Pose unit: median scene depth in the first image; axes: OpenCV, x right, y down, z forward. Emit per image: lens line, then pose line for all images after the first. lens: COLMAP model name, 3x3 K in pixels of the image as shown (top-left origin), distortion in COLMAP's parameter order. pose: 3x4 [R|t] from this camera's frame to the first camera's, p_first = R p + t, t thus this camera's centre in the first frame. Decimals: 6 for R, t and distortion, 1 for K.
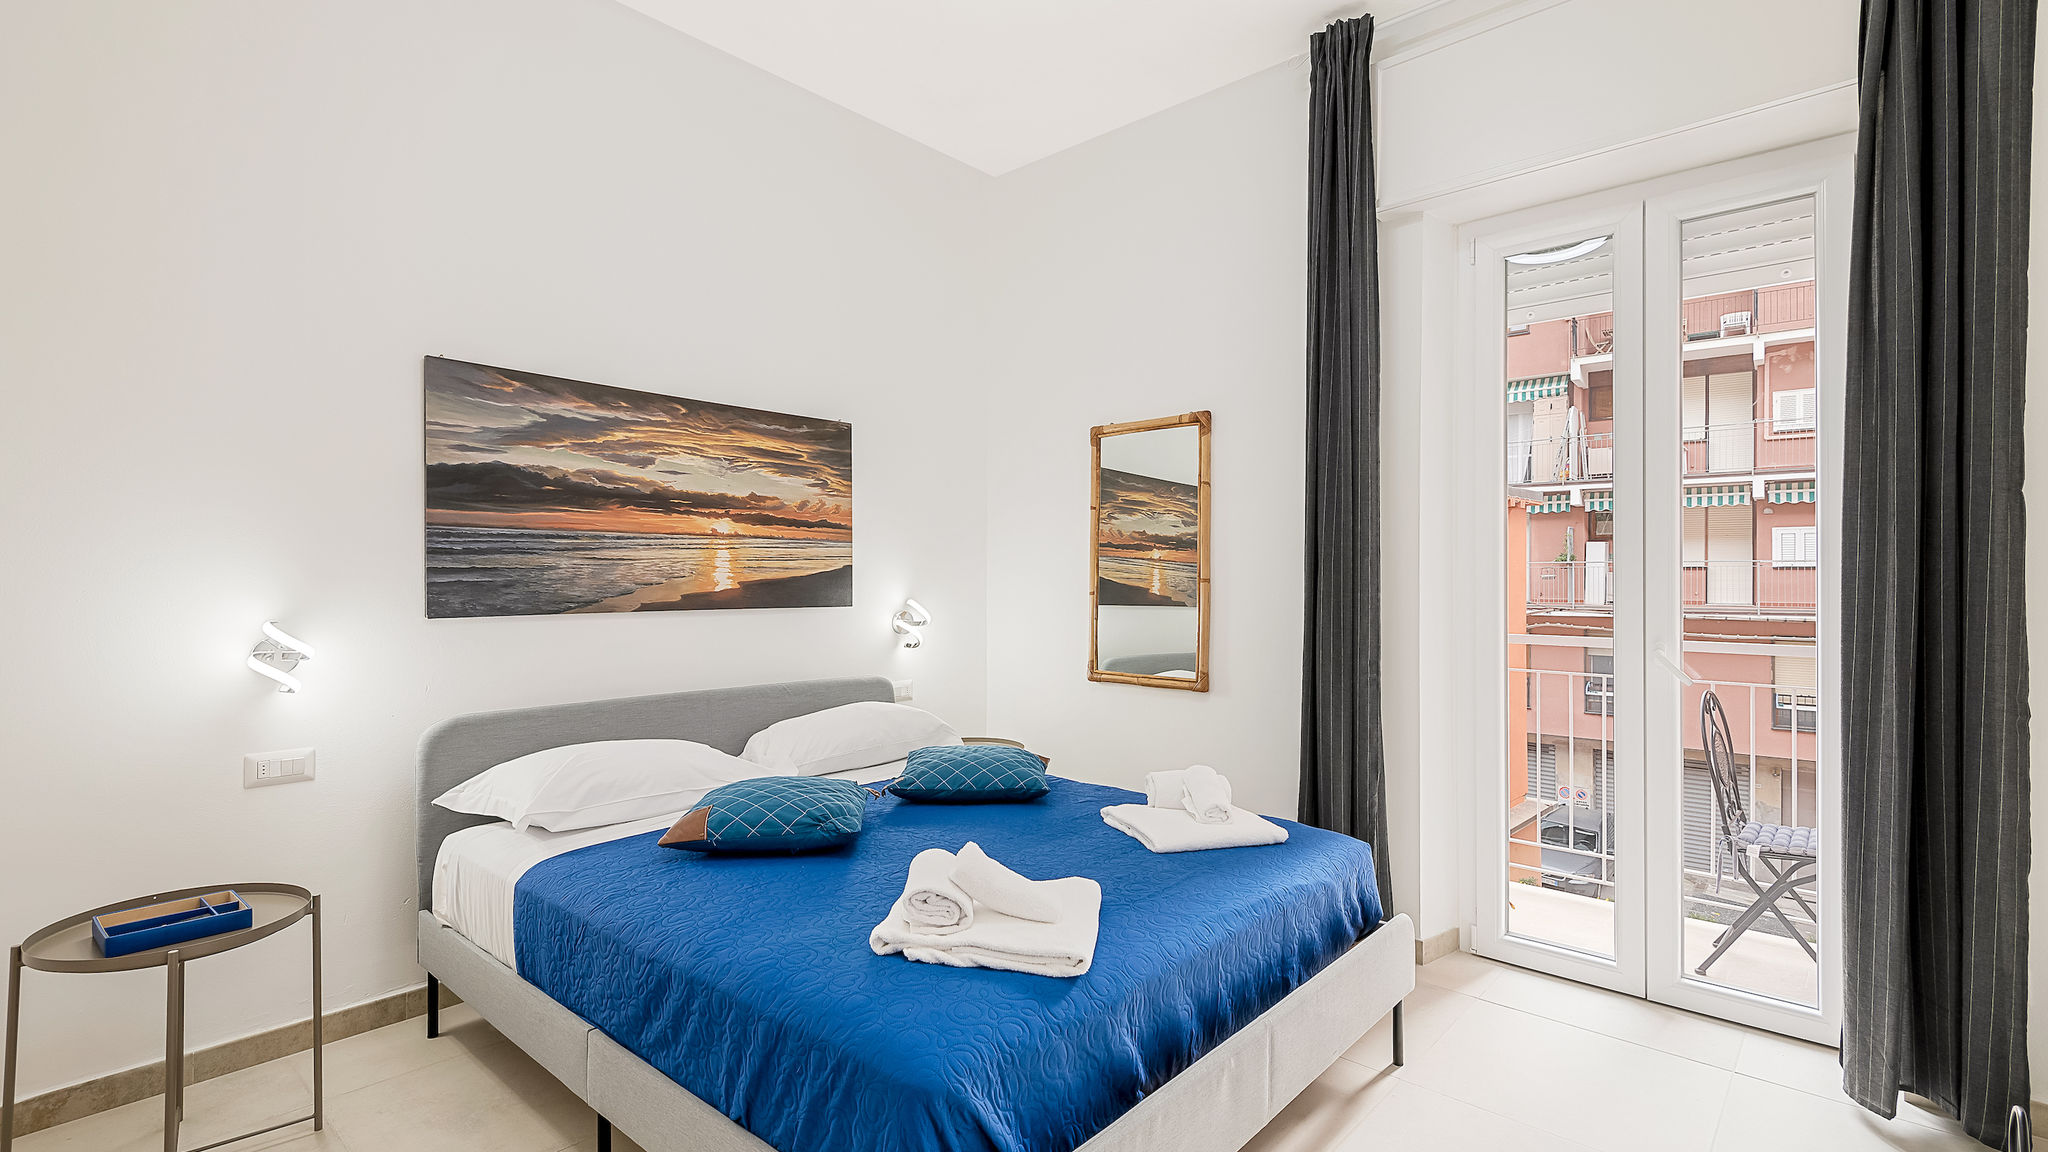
lens RADIAL K [[914.0, 0, 1018.3], [0, 914.0, 579.9], [0, 0, 1]] dist [-0.012068, -0.003614]
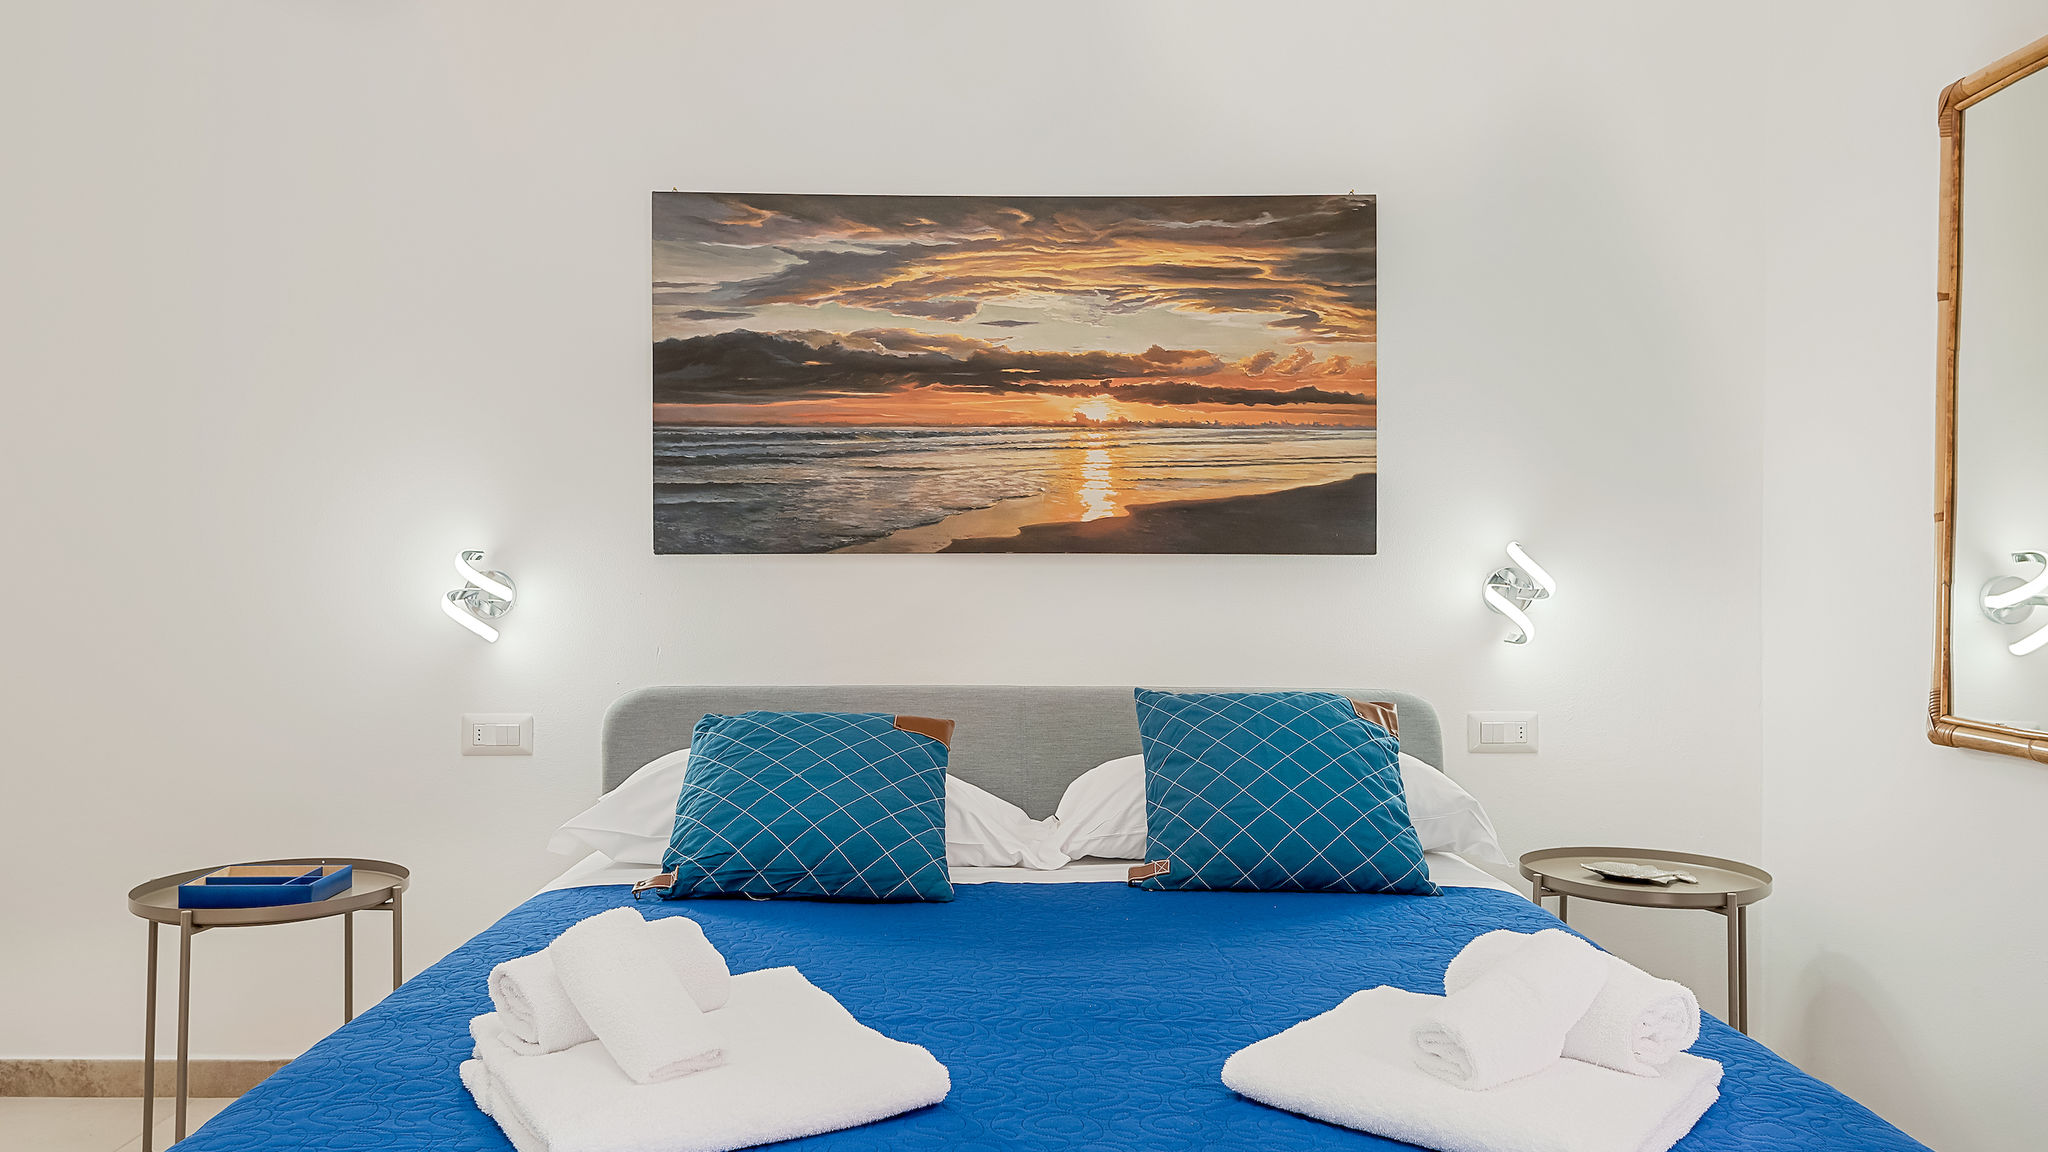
lens RADIAL K [[1429.1, 0, 1020.6], [0, 1429.1, 578.3], [0, 0, 1]] dist [0.005801, -0.012667]
pose [[0.663249, 0.004863, -0.748383, 0.336455], [-0.003435, 0.999988, 0.003454, 0.047606], [0.748391, 0.000280, 0.663257, 0.385162]]
